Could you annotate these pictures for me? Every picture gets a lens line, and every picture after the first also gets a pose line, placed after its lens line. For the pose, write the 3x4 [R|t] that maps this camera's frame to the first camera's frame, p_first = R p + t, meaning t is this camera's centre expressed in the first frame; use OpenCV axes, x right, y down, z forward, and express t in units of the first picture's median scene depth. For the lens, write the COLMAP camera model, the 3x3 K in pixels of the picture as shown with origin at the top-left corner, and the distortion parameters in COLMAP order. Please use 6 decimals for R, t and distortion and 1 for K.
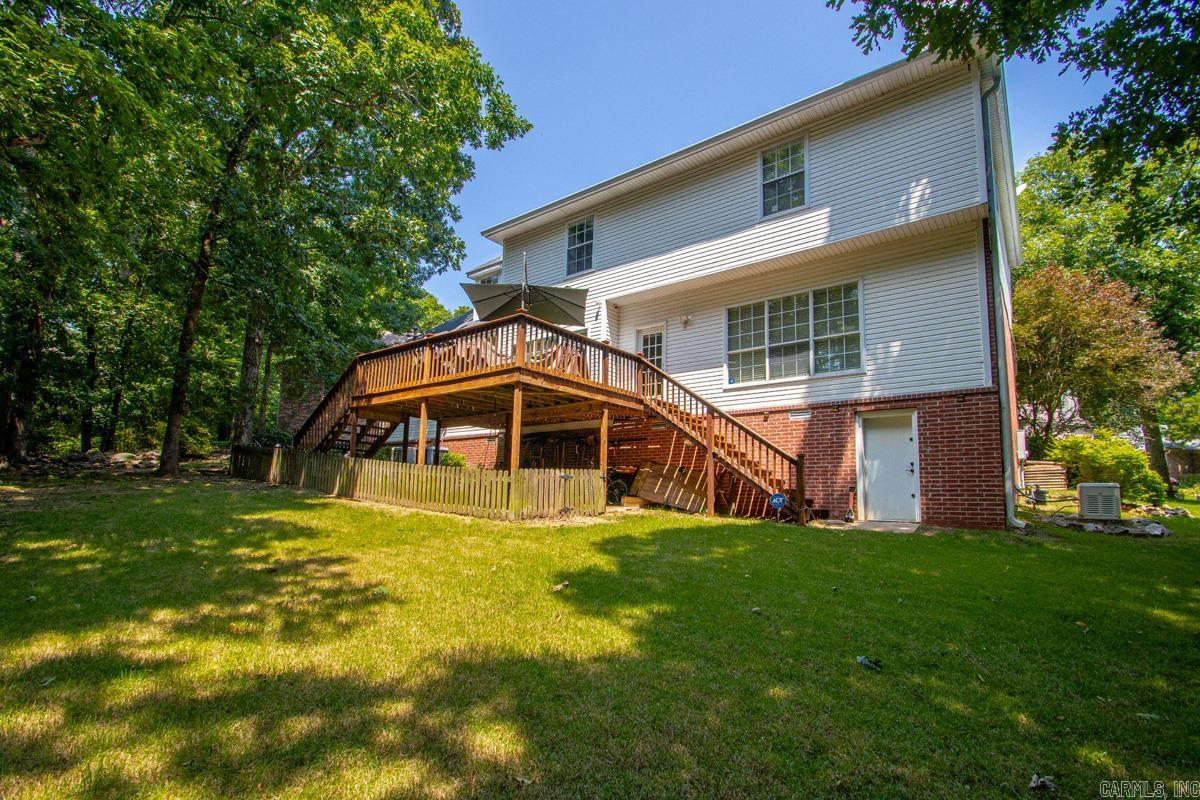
lens RADIAL K [[562.5, 0, 600.0], [0, 562.5, 400.0], [0, 0, 1]] dist [0.031389, -0.025802]
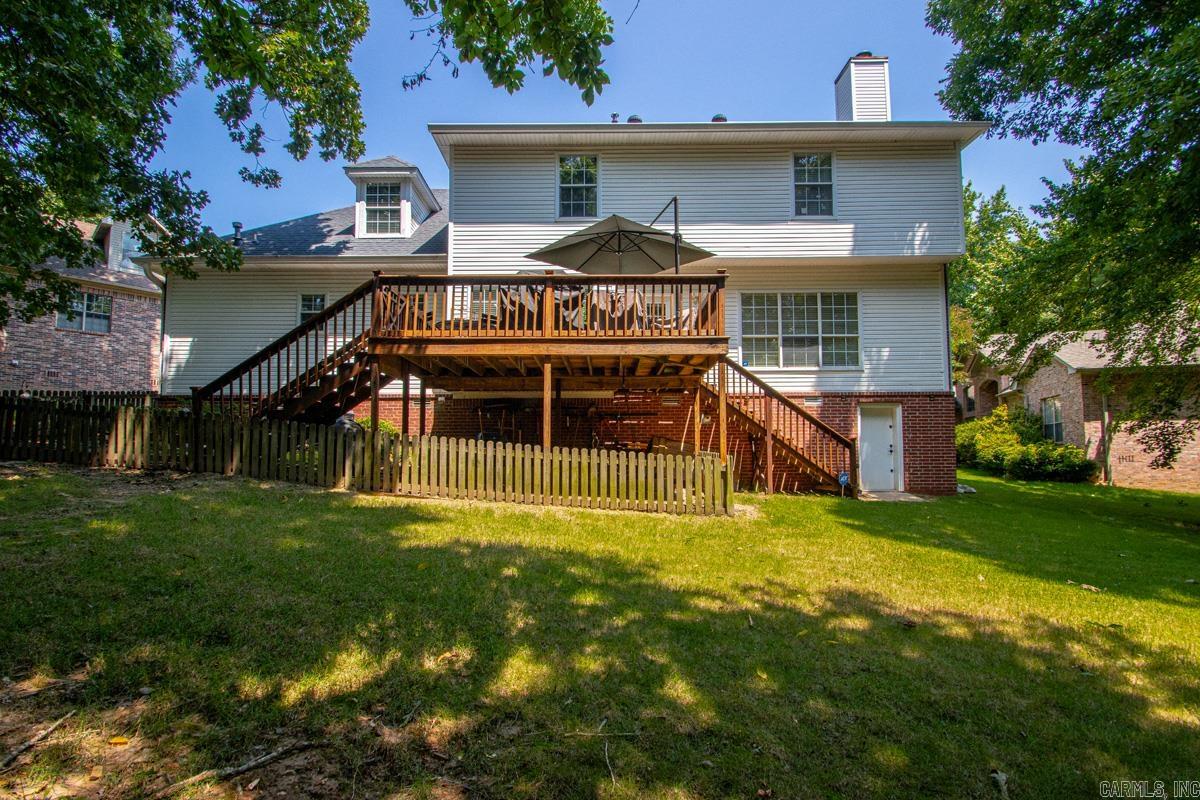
lens RADIAL K [[562.5, 0, 600.0], [0, 562.5, 400.0], [0, 0, 1]] dist [0.031389, -0.025802]
pose [[0.794571, 0.047134, 0.605339, -0.682717], [-0.092940, 0.994675, 0.044545, 0.013043], [-0.600016, -0.091654, 0.794721, 0.355250]]
